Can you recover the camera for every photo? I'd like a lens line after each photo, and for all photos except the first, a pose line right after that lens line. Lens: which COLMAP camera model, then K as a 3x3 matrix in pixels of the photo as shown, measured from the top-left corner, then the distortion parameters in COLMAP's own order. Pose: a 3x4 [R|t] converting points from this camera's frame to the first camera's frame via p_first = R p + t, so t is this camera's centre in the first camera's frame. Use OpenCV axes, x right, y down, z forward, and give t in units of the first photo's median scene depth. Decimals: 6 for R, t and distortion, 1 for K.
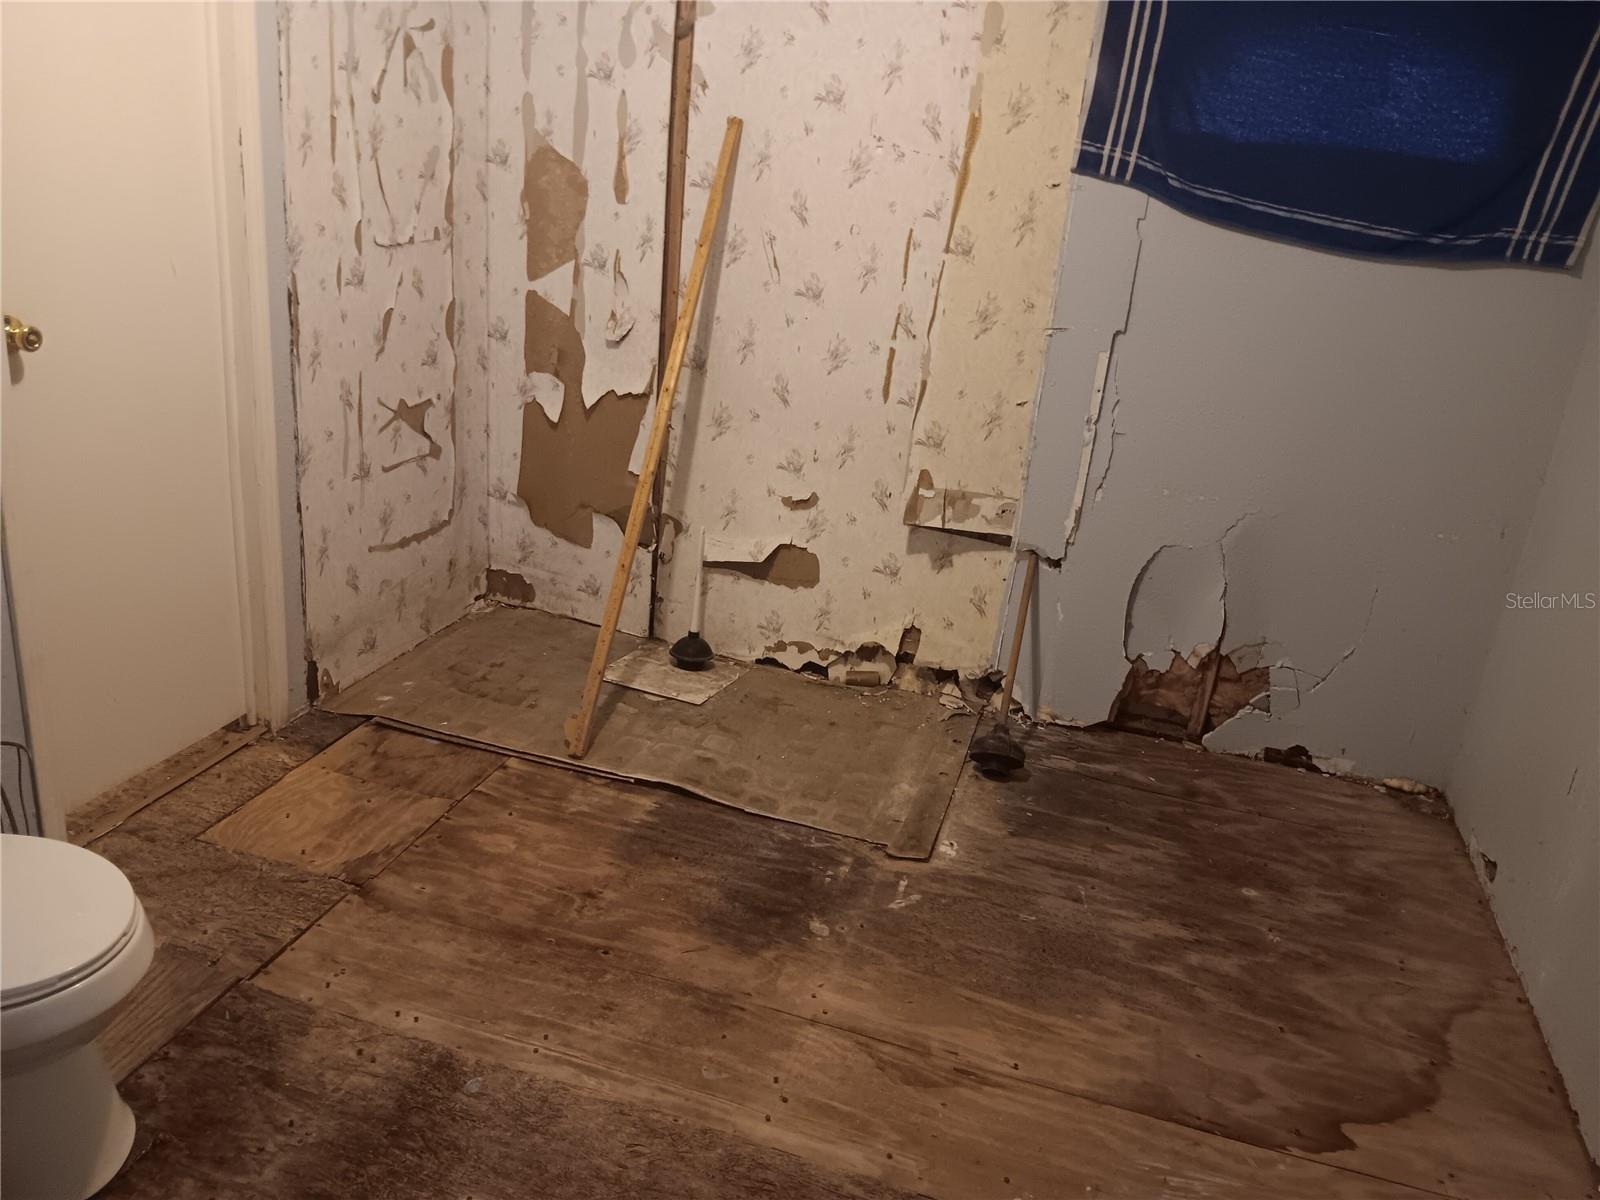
lens RADIAL K [[1246.1, 0, 800.0], [0, 1246.1, 600.0], [0, 0, 1]] dist [0.137805, -0.362568]
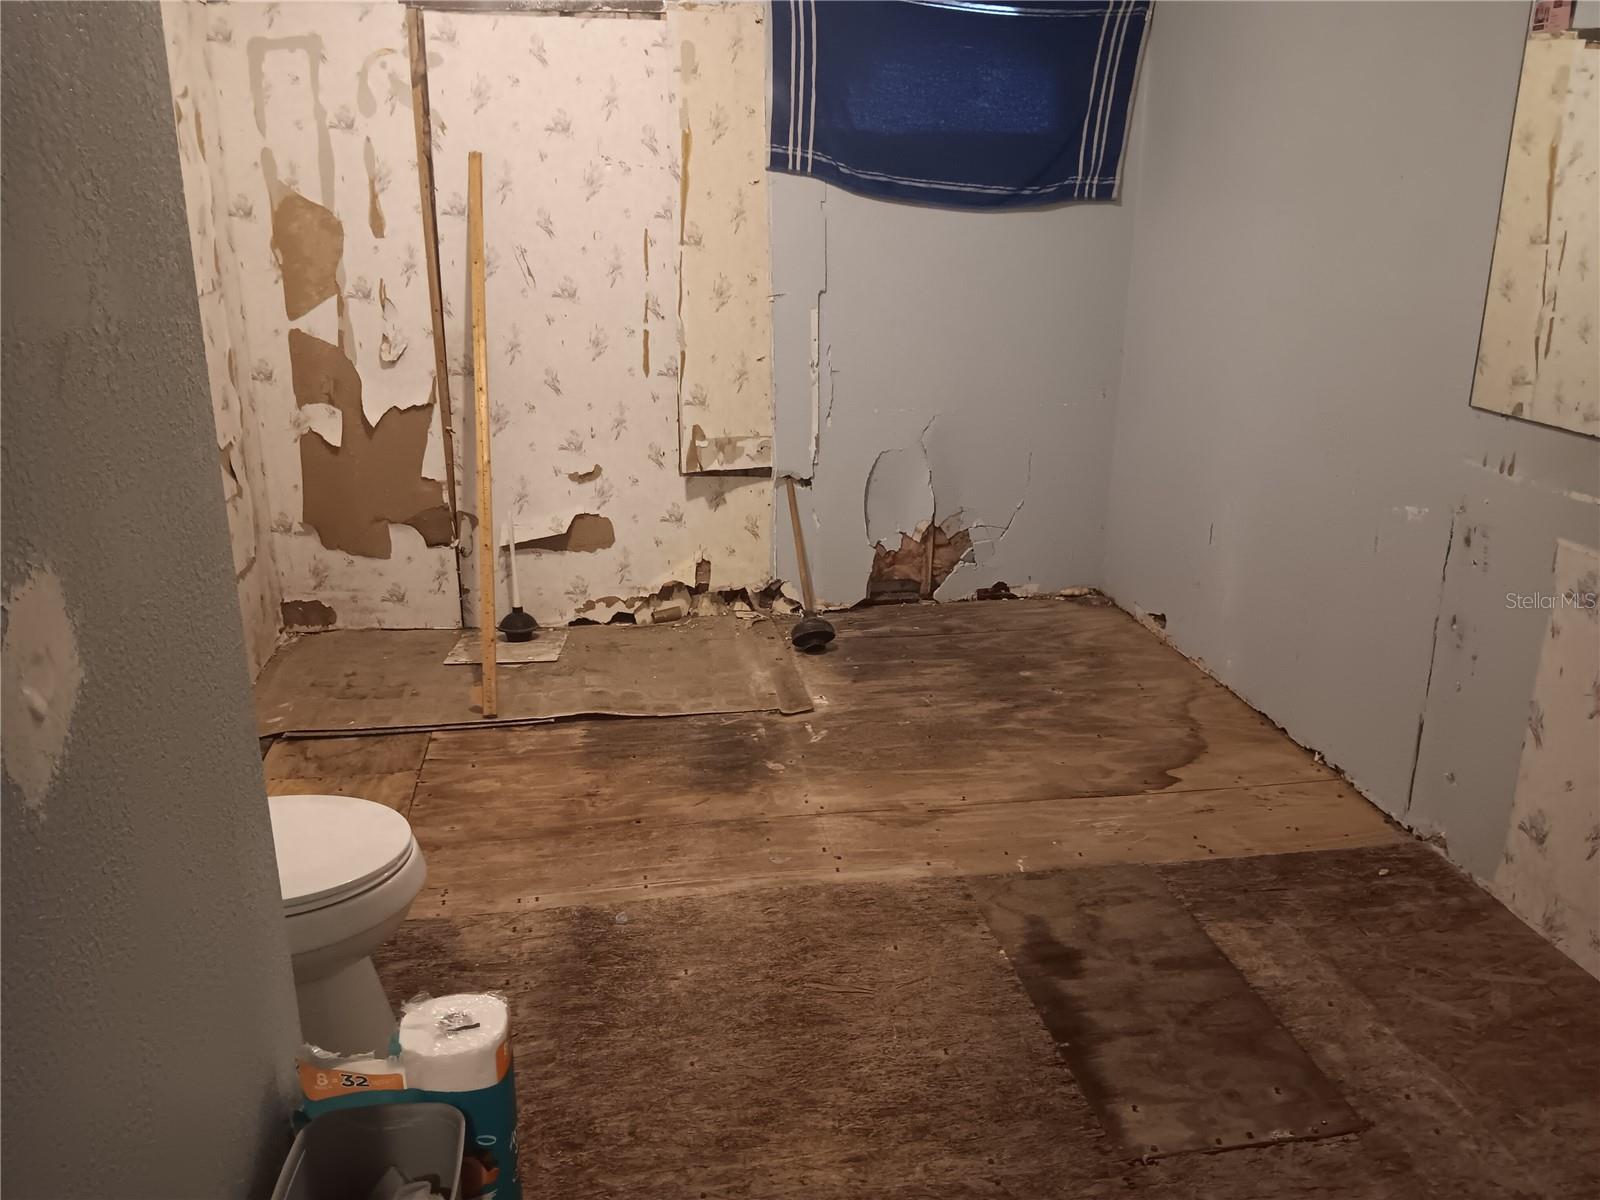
lens RADIAL K [[1246.1, 0, 800.0], [0, 1246.1, 600.0], [0, 0, 1]] dist [0.137805, -0.362568]
pose [[0.897906, -0.221677, 0.380295, -0.309041], [0.230038, 0.972887, 0.023965, 0.055010], [-0.375297, 0.065964, 0.924555, -0.145793]]
